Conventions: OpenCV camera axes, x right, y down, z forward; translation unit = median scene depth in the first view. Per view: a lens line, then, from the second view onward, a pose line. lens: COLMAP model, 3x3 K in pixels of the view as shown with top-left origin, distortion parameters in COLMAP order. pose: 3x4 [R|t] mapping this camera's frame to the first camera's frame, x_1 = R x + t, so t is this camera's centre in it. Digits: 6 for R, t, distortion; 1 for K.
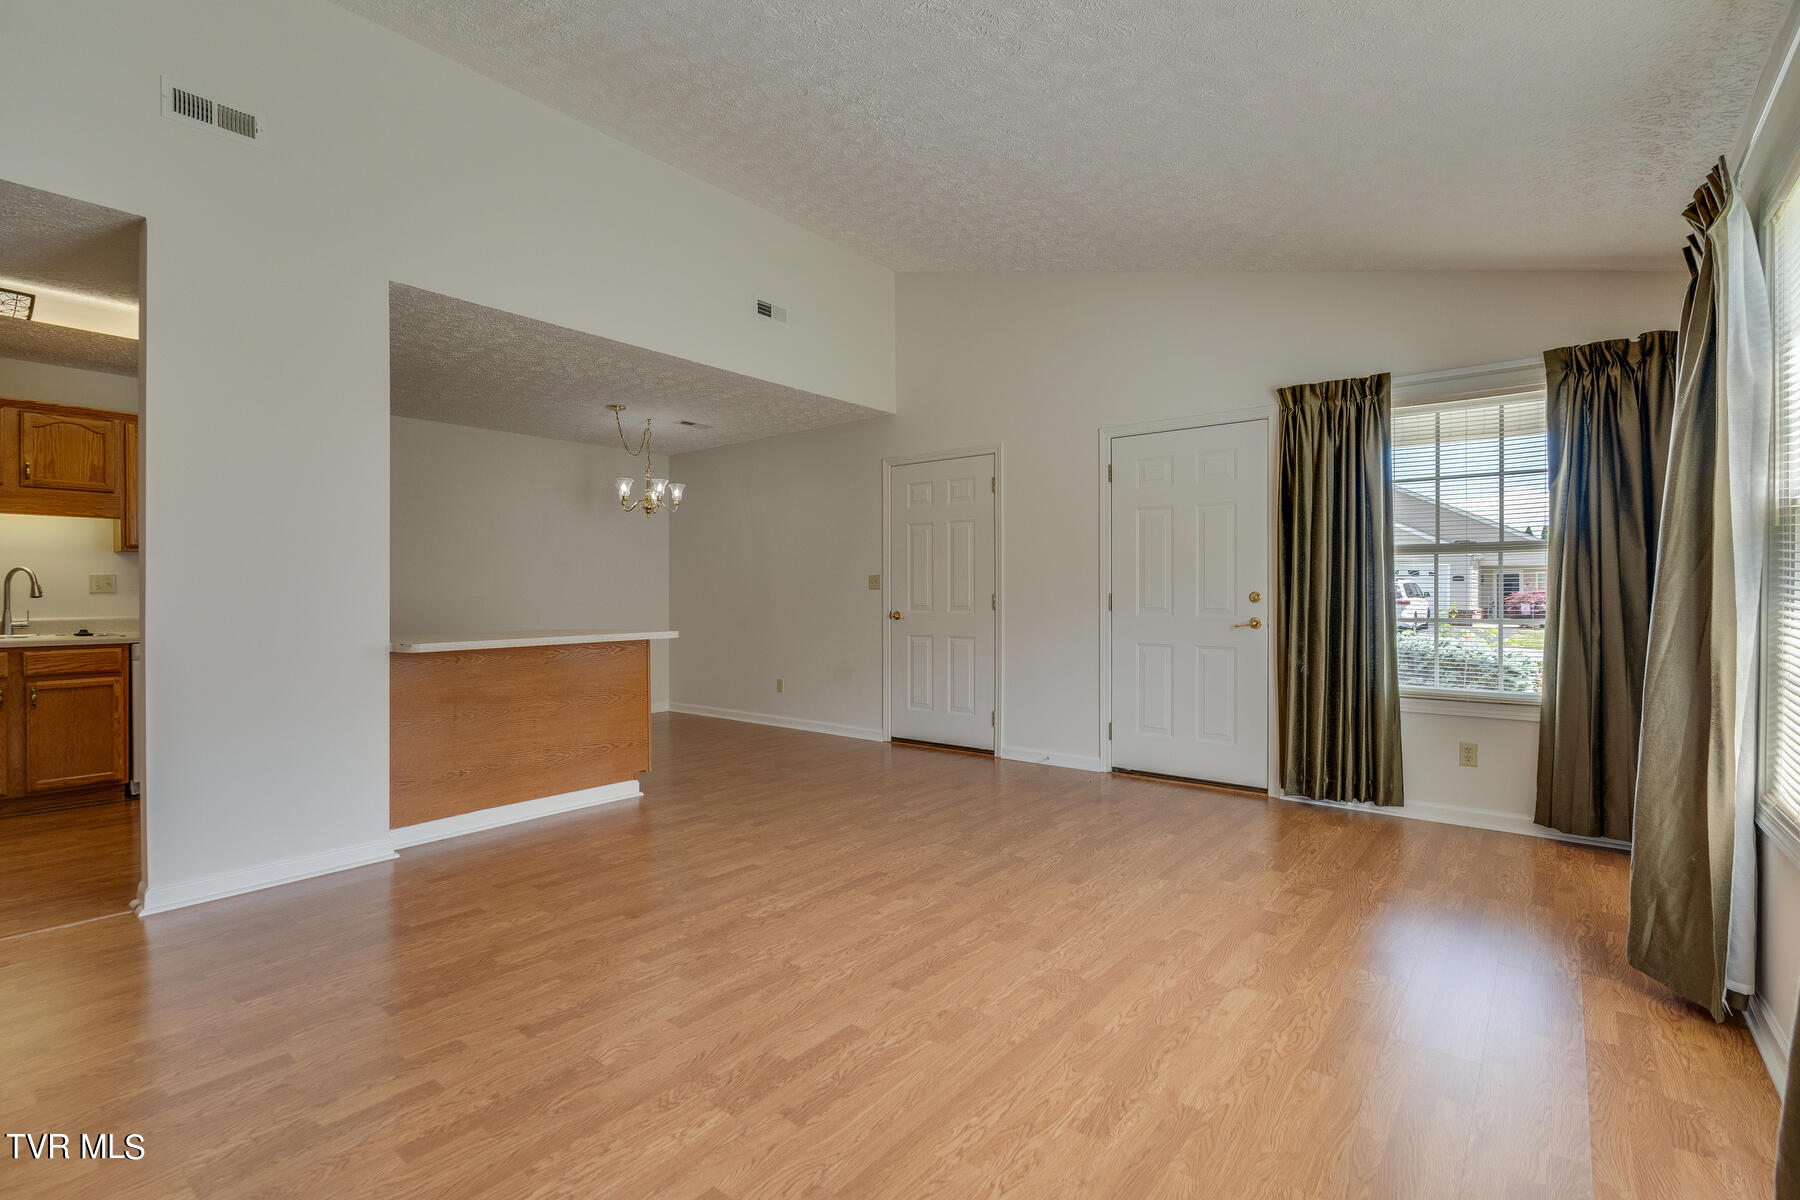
lens RADIAL K [[817.7, 0, 902.7], [0, 817.7, 601.5], [0, 0, 1]] dist [-0.005191, -0.000129]
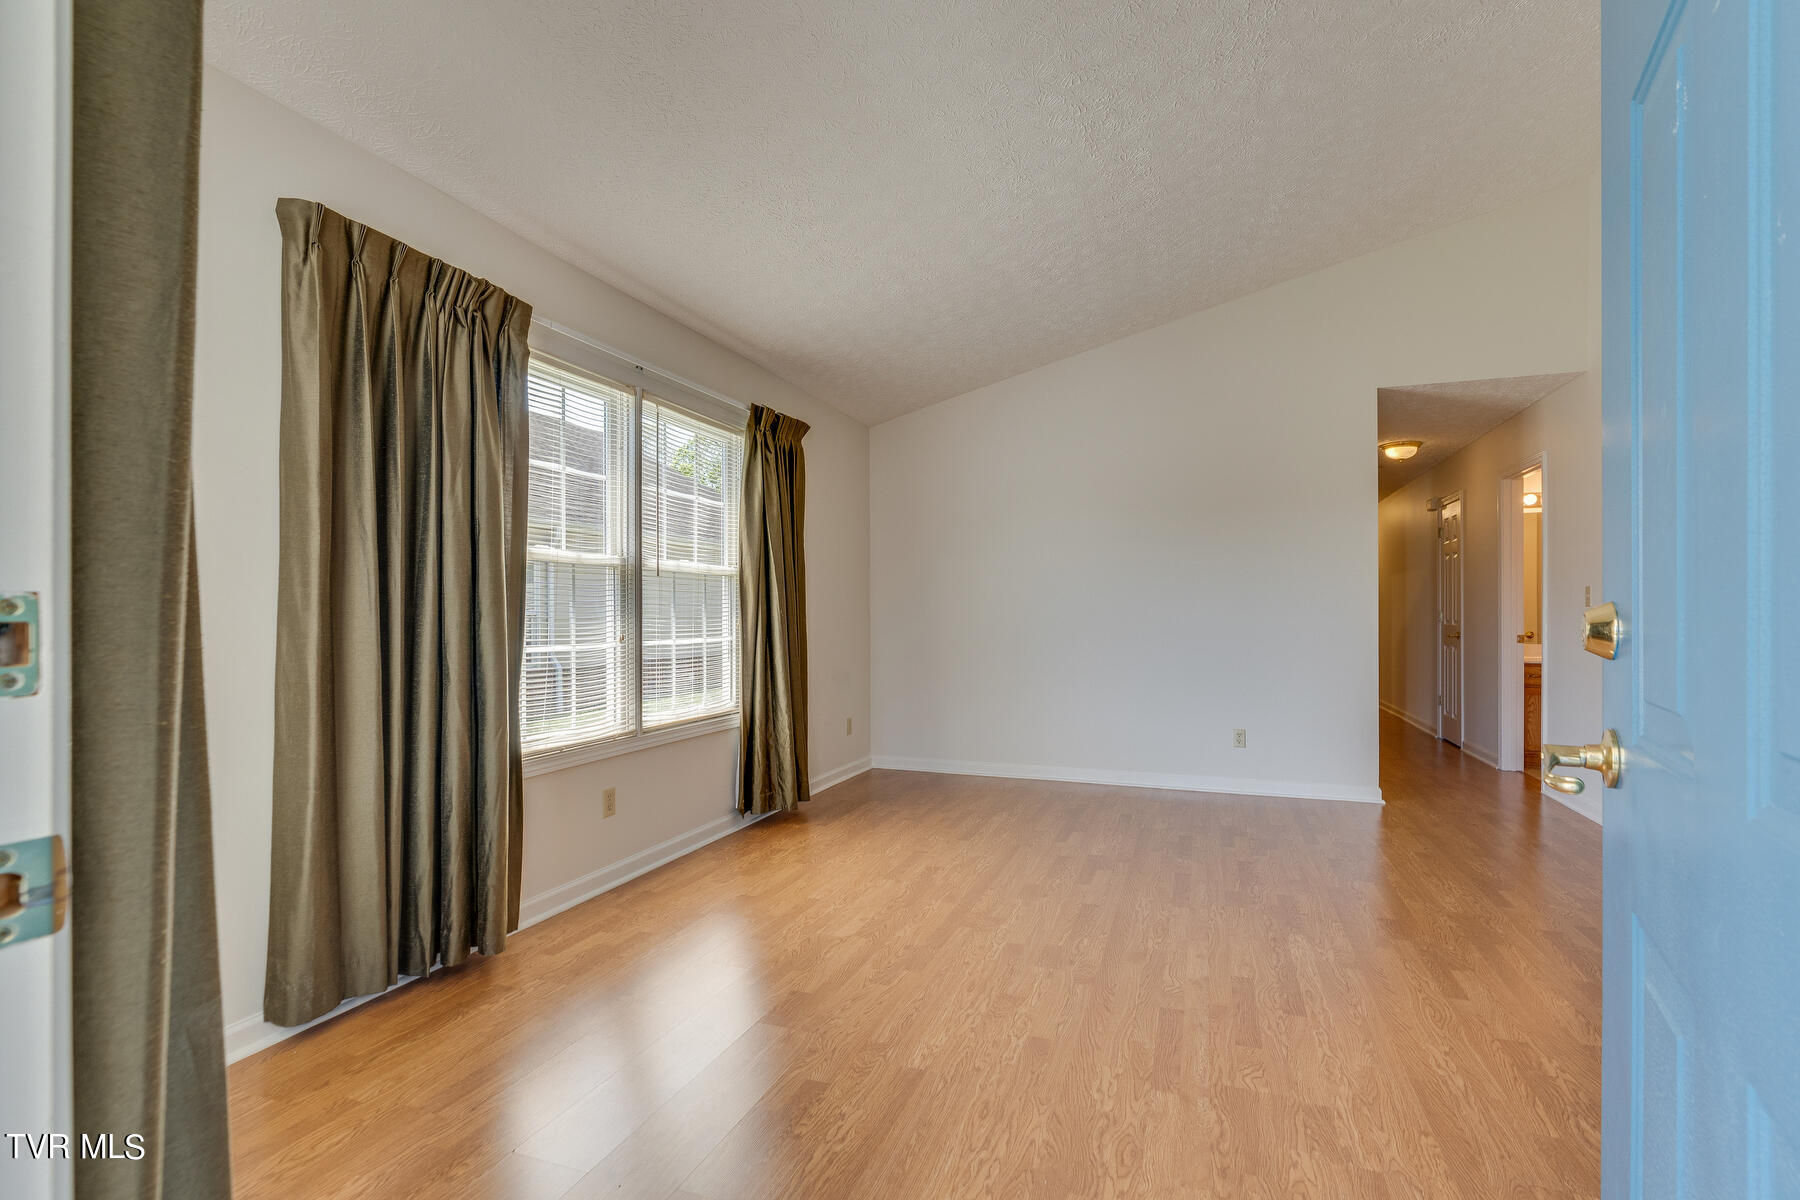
lens RADIAL K [[817.7, 0, 891.9], [0, 817.7, 602.2], [0, 0, 1]] dist [-0.005191, -0.000129]
pose [[-0.950821, -0.005653, -0.309691, 0.638058], [-0.002710, 0.999947, -0.009934, -0.013697], [0.309730, -0.008607, -0.950785, 1.913295]]
